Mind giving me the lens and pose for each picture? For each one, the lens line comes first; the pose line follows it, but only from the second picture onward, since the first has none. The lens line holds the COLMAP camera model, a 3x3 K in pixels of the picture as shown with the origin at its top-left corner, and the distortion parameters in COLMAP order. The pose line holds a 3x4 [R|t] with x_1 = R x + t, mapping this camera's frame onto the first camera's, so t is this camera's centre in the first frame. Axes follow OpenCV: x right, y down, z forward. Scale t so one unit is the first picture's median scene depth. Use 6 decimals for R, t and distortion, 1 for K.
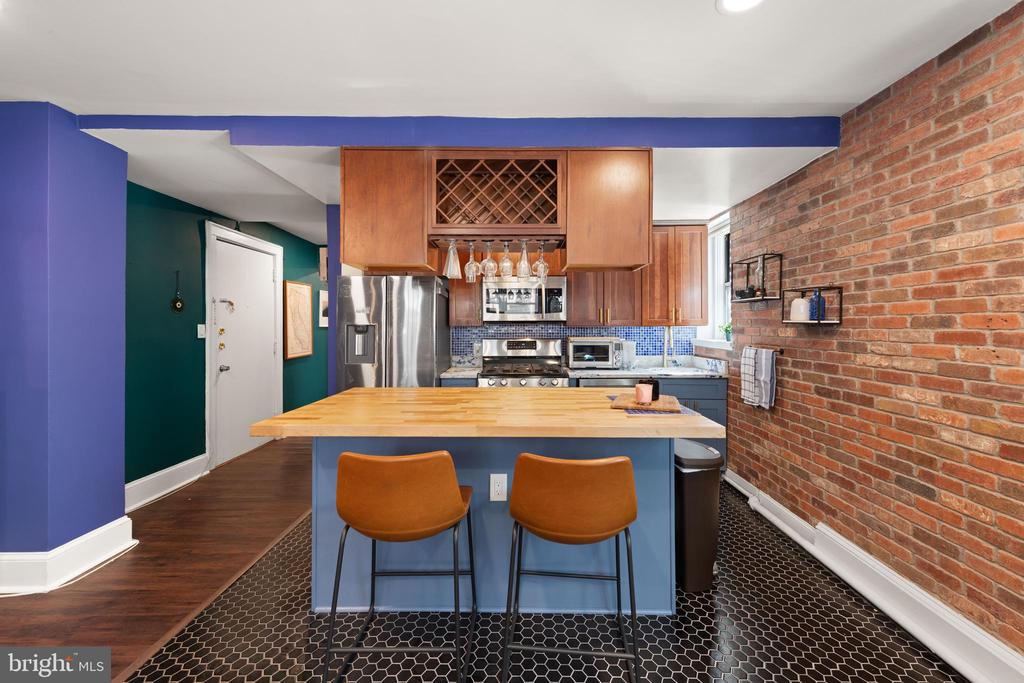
lens RADIAL K [[405.7, 0, 517.7], [0, 405.7, 328.1], [0, 0, 1]] dist [0.015230, -0.004449]
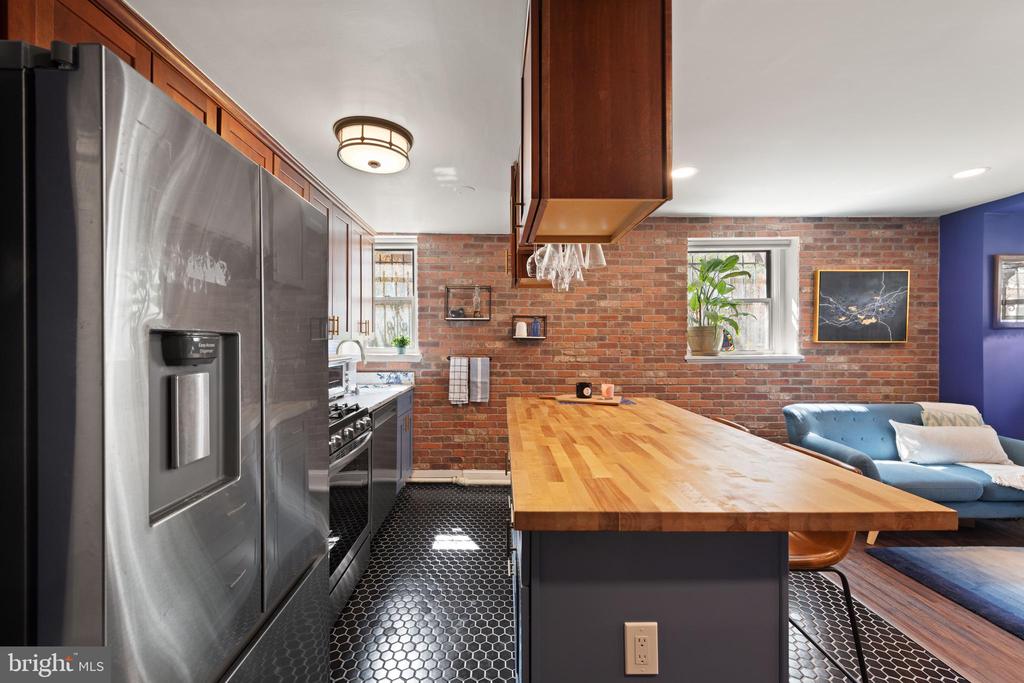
lens RADIAL K [[405.7, 0, 504.3], [0, 405.7, 341.3], [0, 0, 1]] dist [0.015230, -0.004449]
pose [[-0.011762, -0.000229, 0.999931, -0.784904], [0.003545, 0.999994, 0.000271, -0.001446], [-0.999925, 0.003548, -0.011761, 1.054438]]
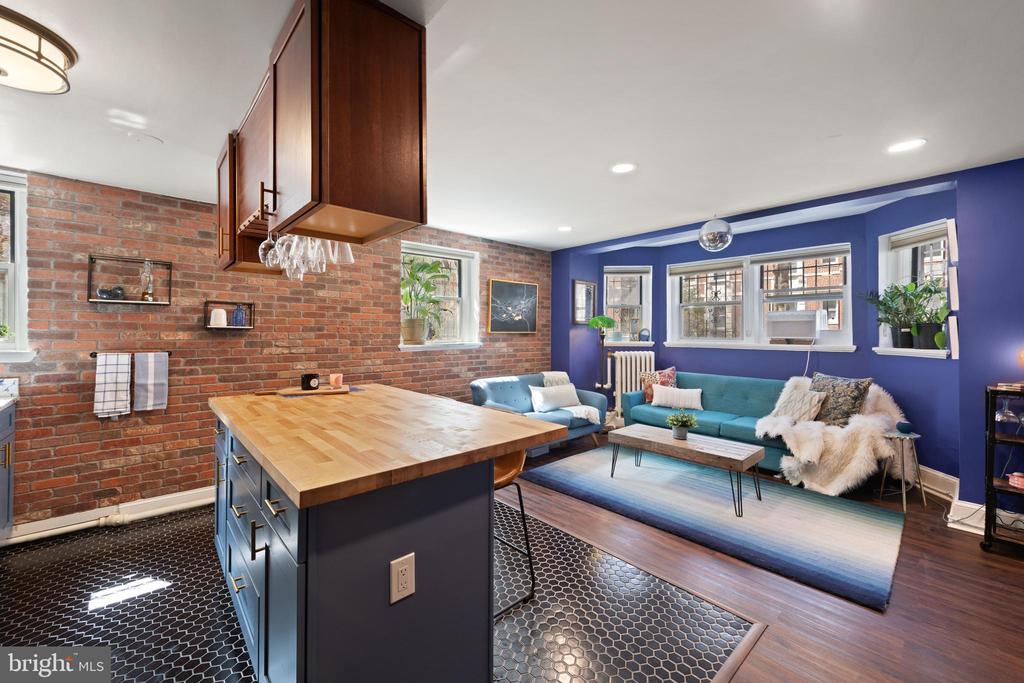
lens RADIAL K [[405.7, 0, 514.5], [0, 405.7, 330.2], [0, 0, 1]] dist [0.015230, -0.004449]
pose [[-0.679454, 0.001067, 0.733717, -0.849838], [0.000354, 0.999999, -0.001127, -0.003659], [-0.733718, -0.000506, -0.679454, 1.159710]]
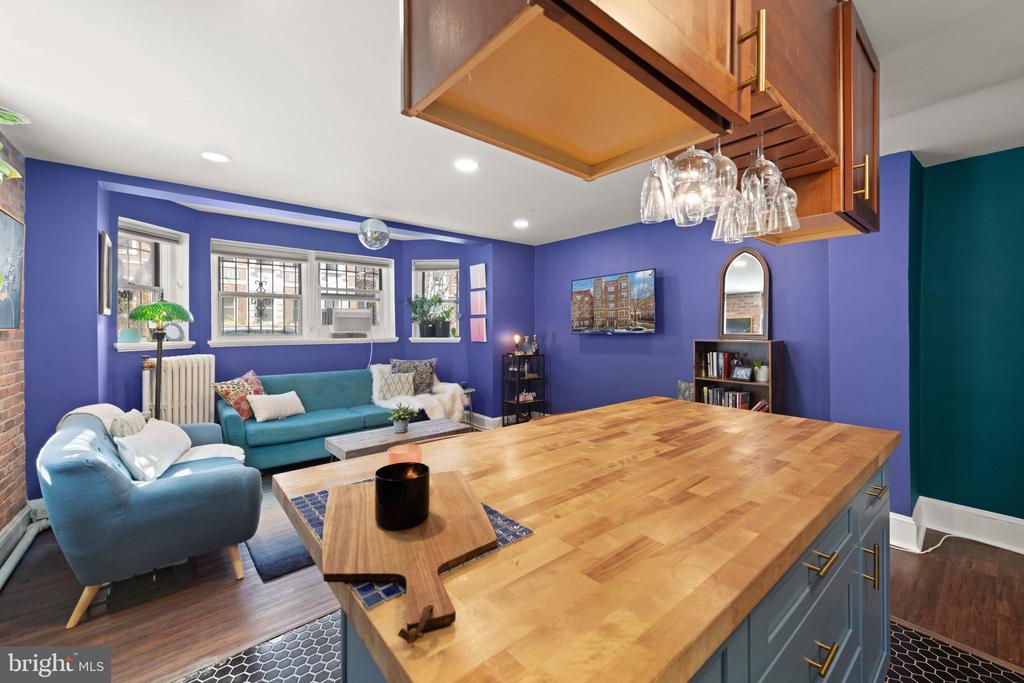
lens RADIAL K [[405.7, 0, 519.5], [0, 405.7, 330.9], [0, 0, 1]] dist [0.015230, -0.004449]
pose [[-0.760432, 0.008290, -0.649365, 0.403971], [-0.000861, 0.999905, 0.013773, -0.006560], [0.649417, 0.011033, -0.760352, 1.141367]]
